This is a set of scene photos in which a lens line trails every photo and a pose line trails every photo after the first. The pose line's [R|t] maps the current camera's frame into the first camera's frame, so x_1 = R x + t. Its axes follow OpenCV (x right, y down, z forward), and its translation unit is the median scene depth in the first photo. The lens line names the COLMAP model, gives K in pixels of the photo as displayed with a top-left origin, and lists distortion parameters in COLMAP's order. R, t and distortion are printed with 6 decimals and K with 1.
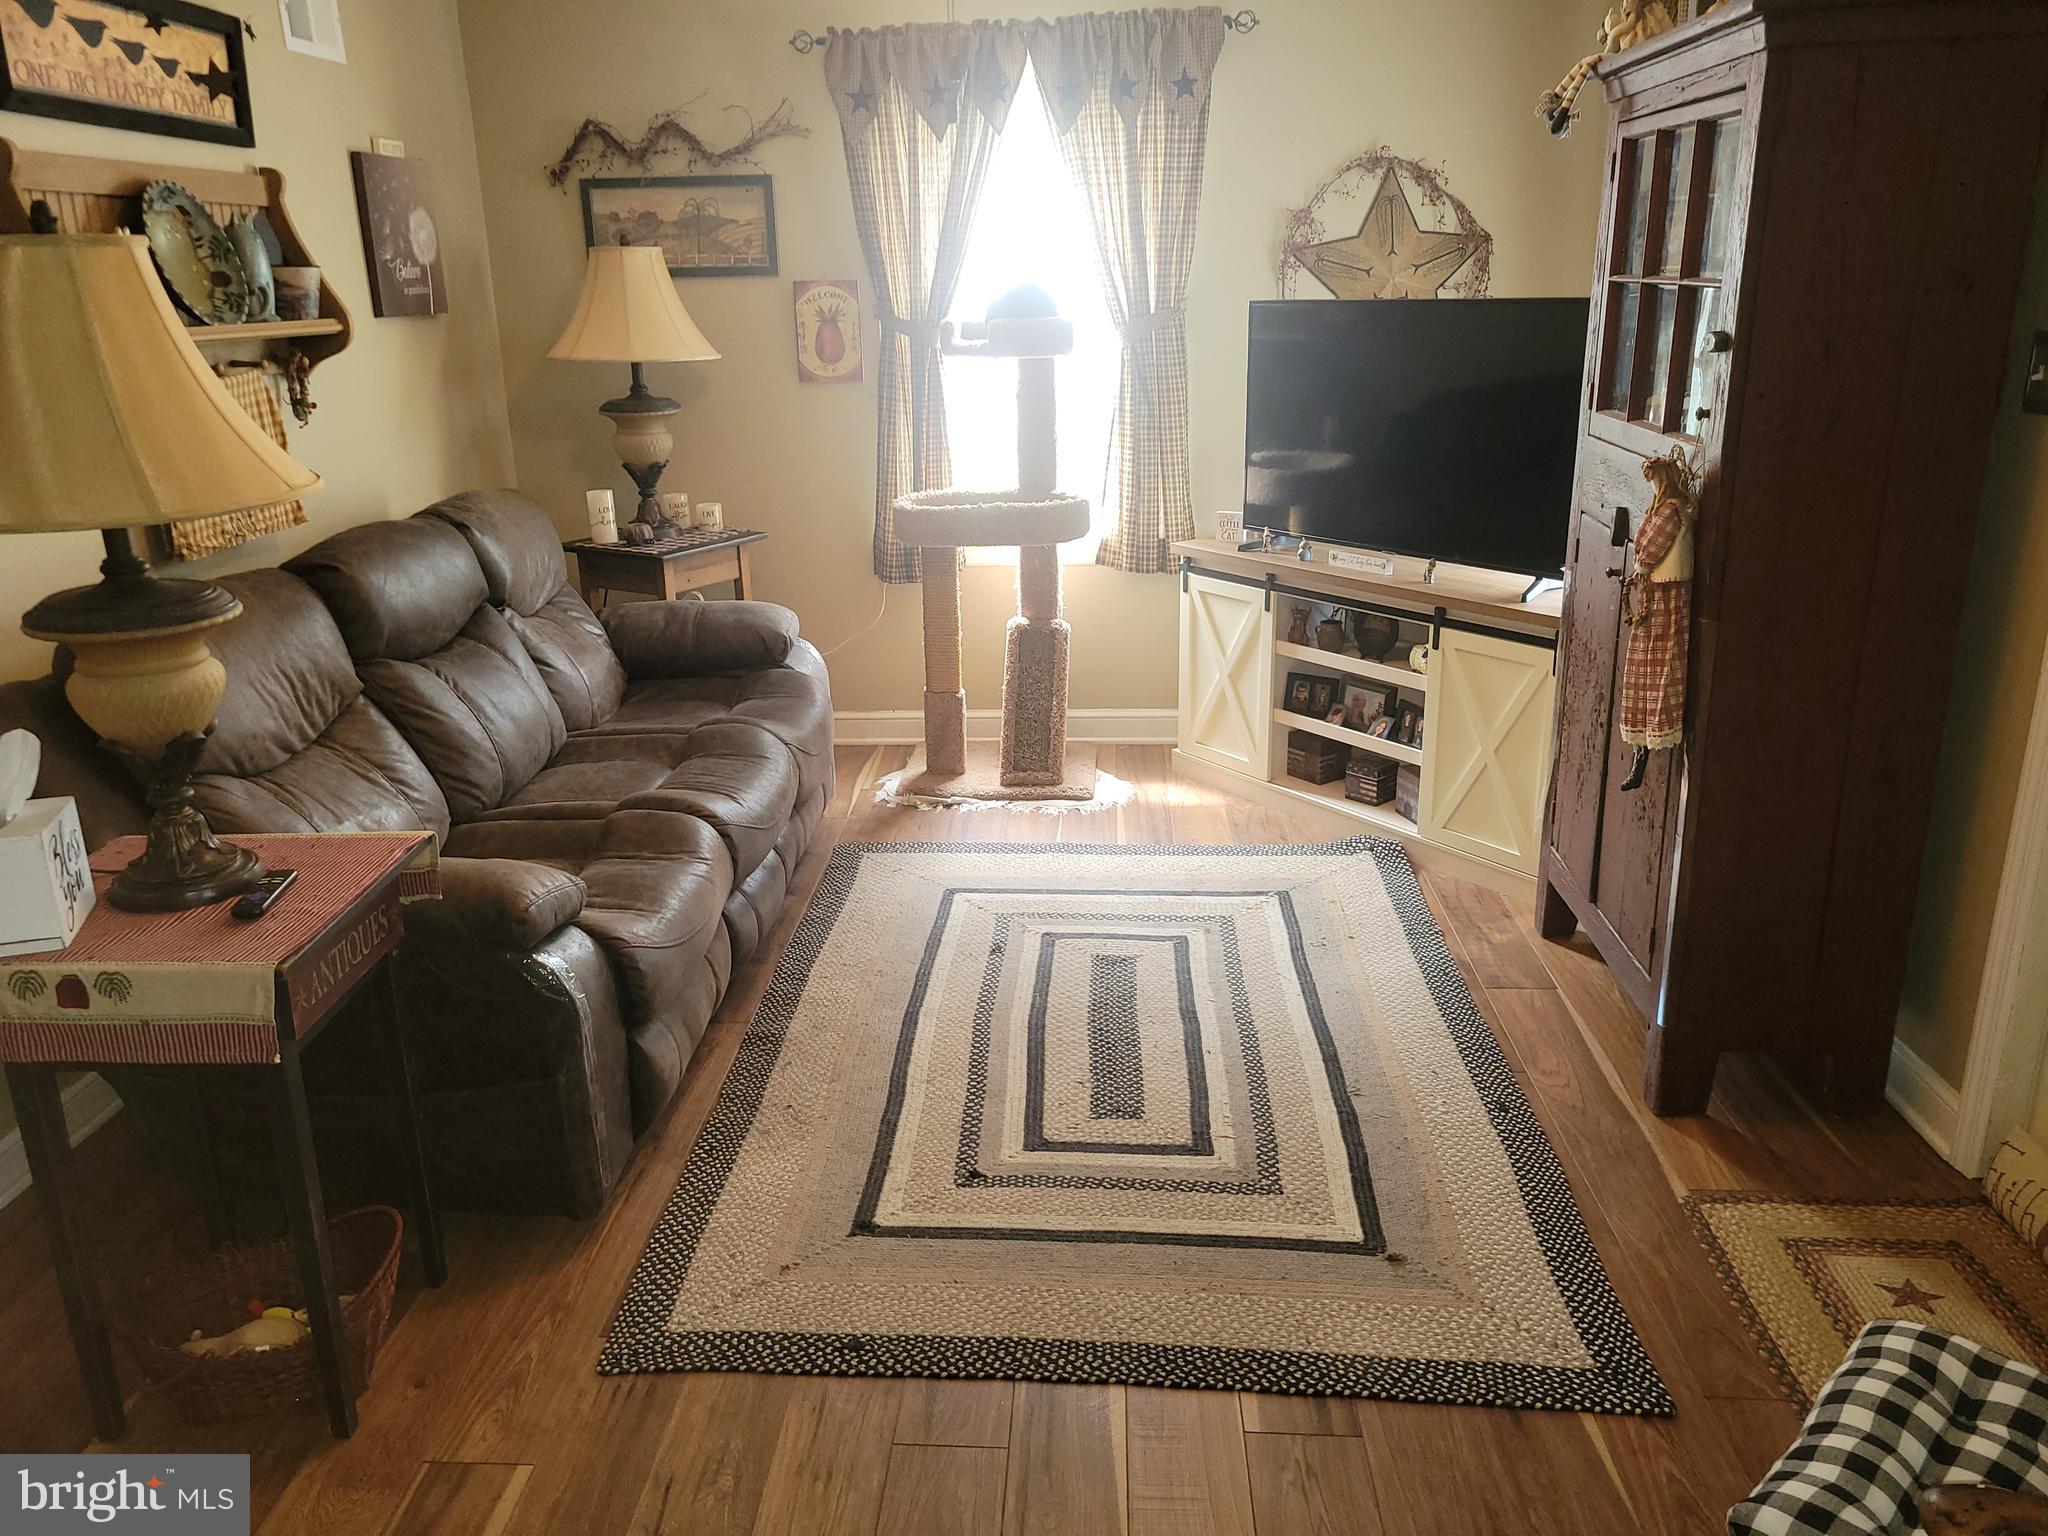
lens RADIAL K [[1551.8, 0, 964.7], [0, 1551.8, 766.2], [0, 0, 1]] dist [0.057465, -0.035240]
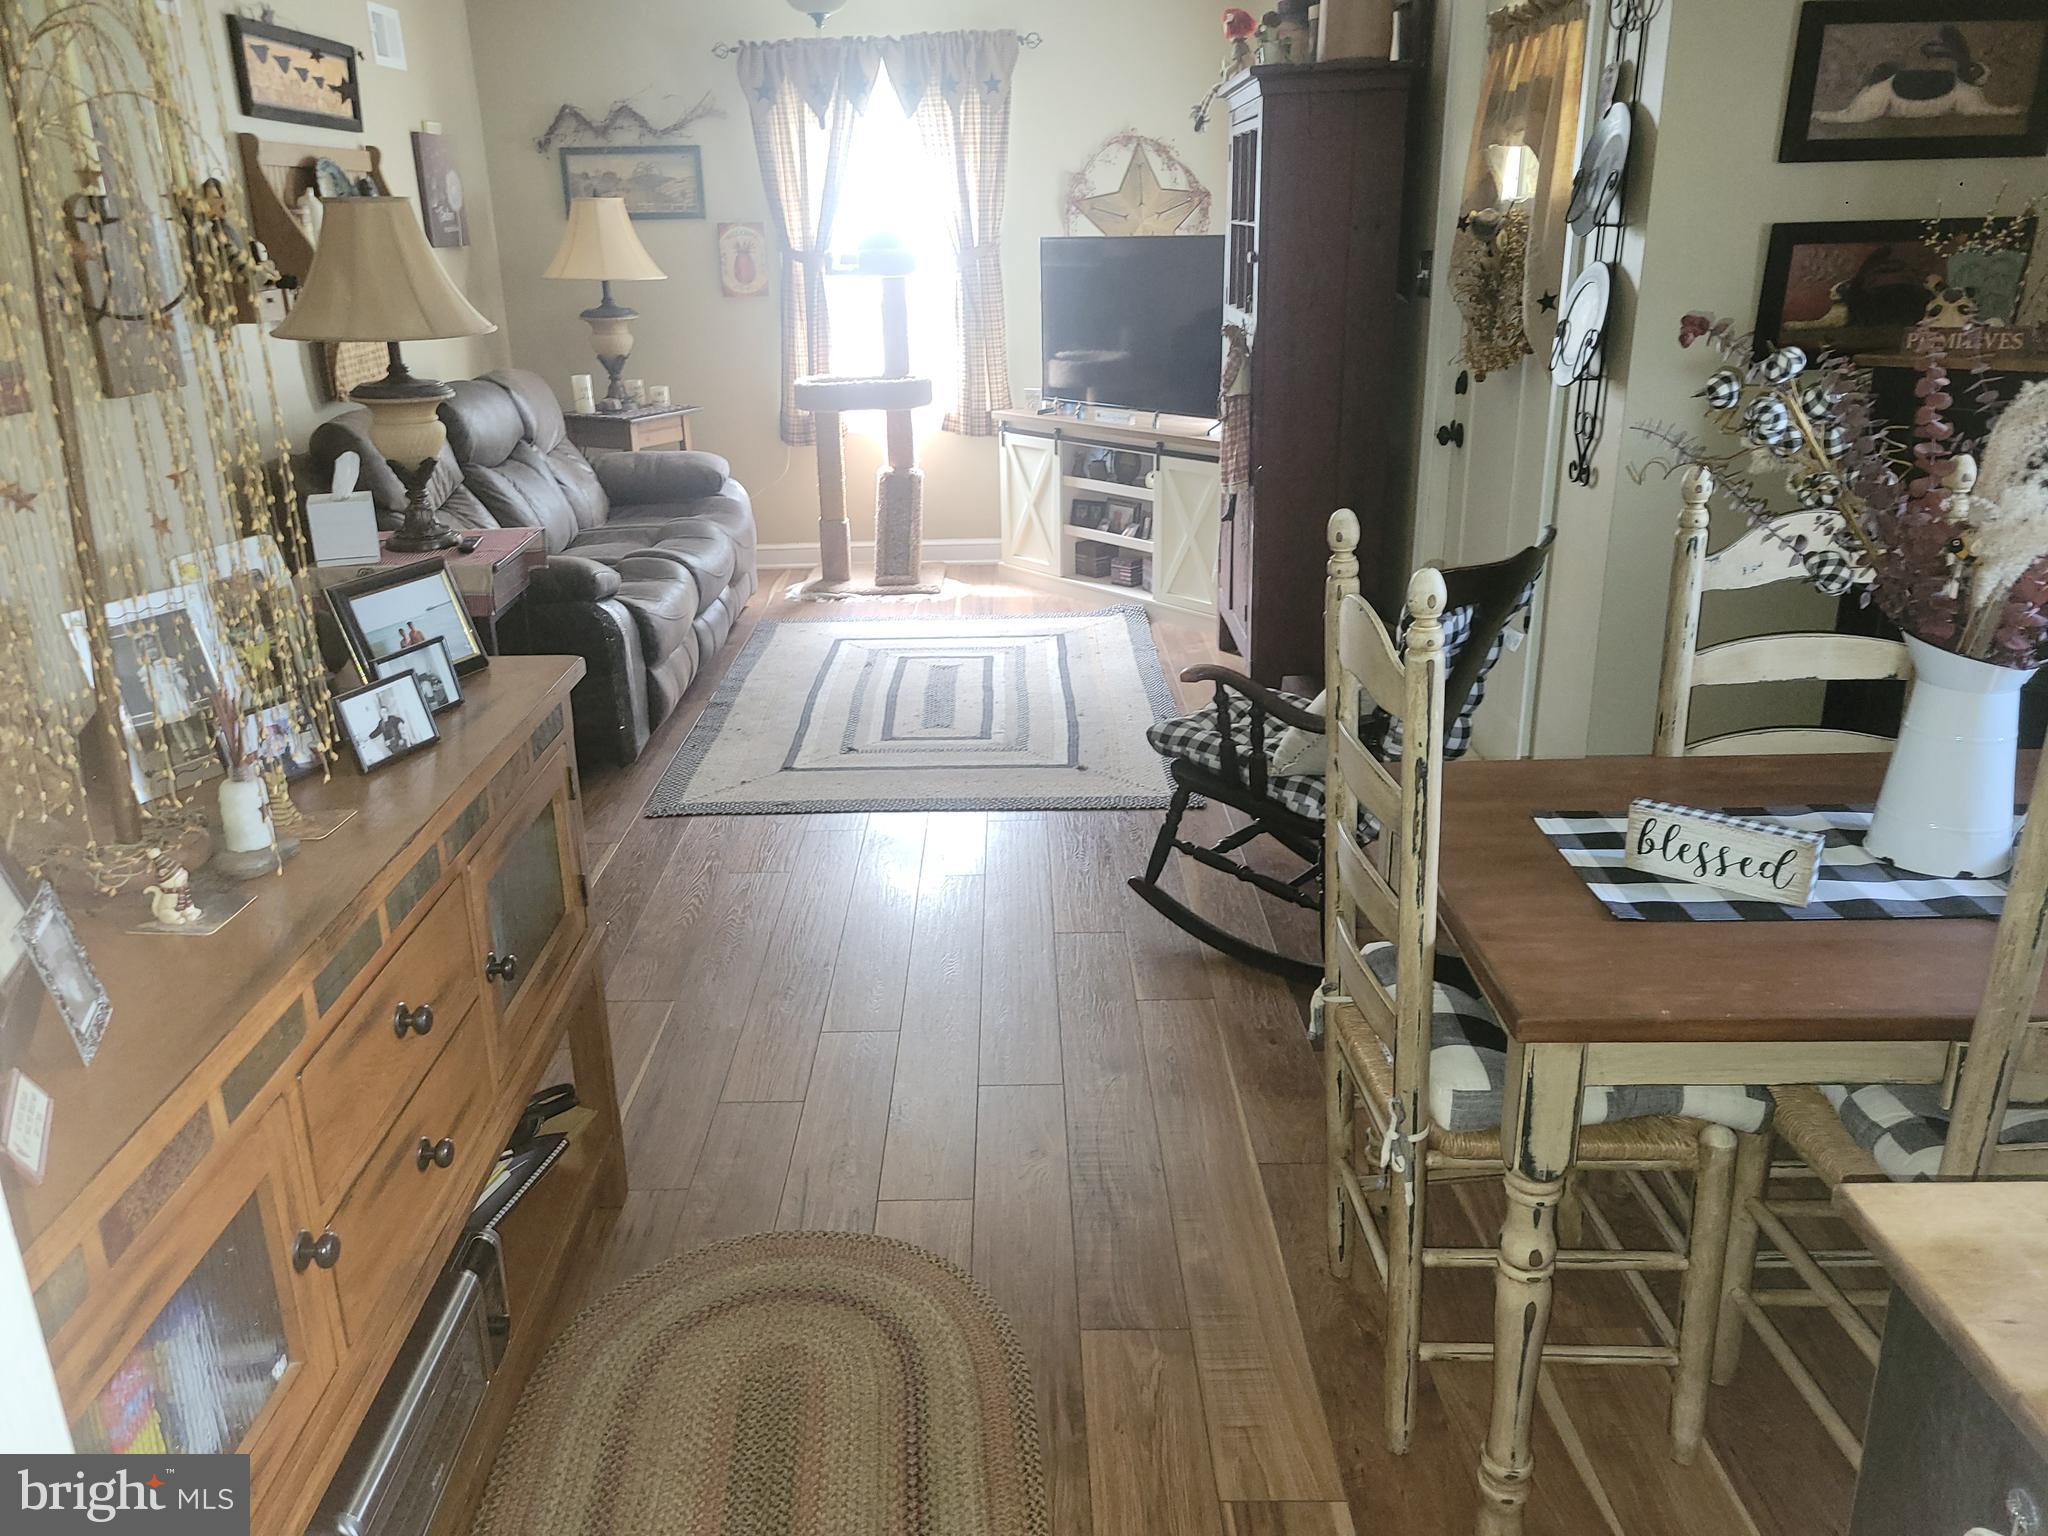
lens RADIAL K [[1551.8, 0, 960.0], [0, 1551.8, 761.1], [0, 0, 1]] dist [0.057465, -0.035240]
pose [[0.998128, -0.020399, 0.057659, 0.016749], [0.018789, 0.999422, 0.028315, 0.143112], [-0.058204, -0.027179, 0.997935, -0.446842]]
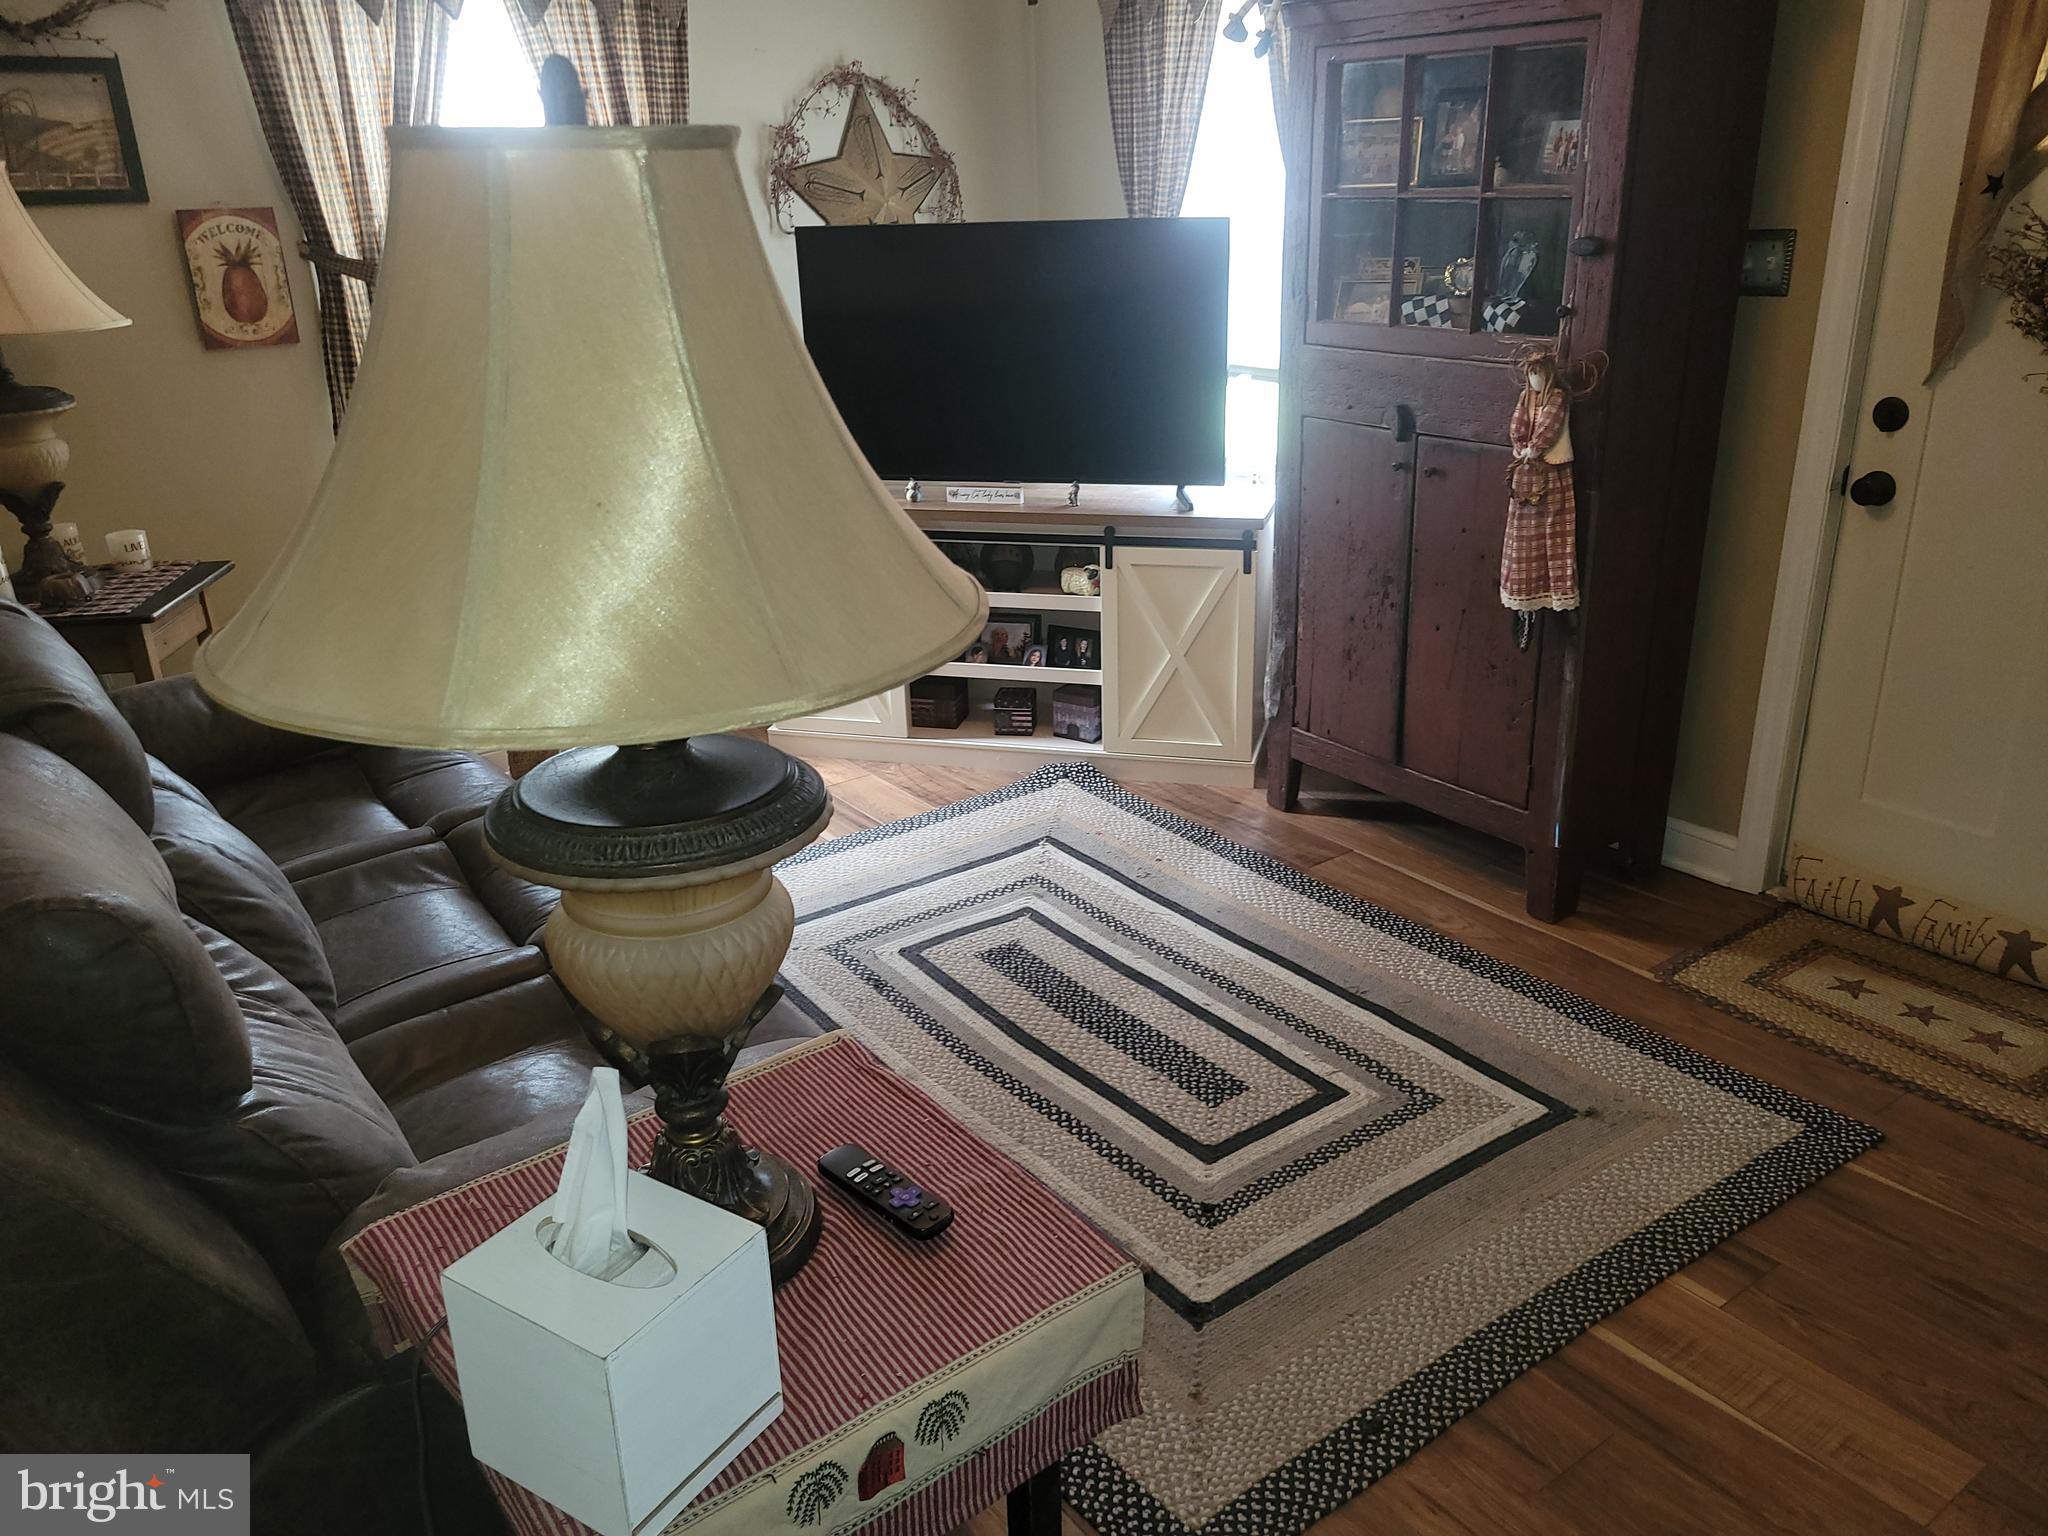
lens RADIAL K [[1551.8, 0, 1025.2], [0, 1551.8, 761.7], [0, 0, 1]] dist [0.057465, -0.035240]
pose [[0.755286, -0.232552, 0.612749, -0.351427], [0.210383, 0.971481, 0.109377, -0.067333], [-0.620710, 0.046301, 0.782672, 0.219451]]
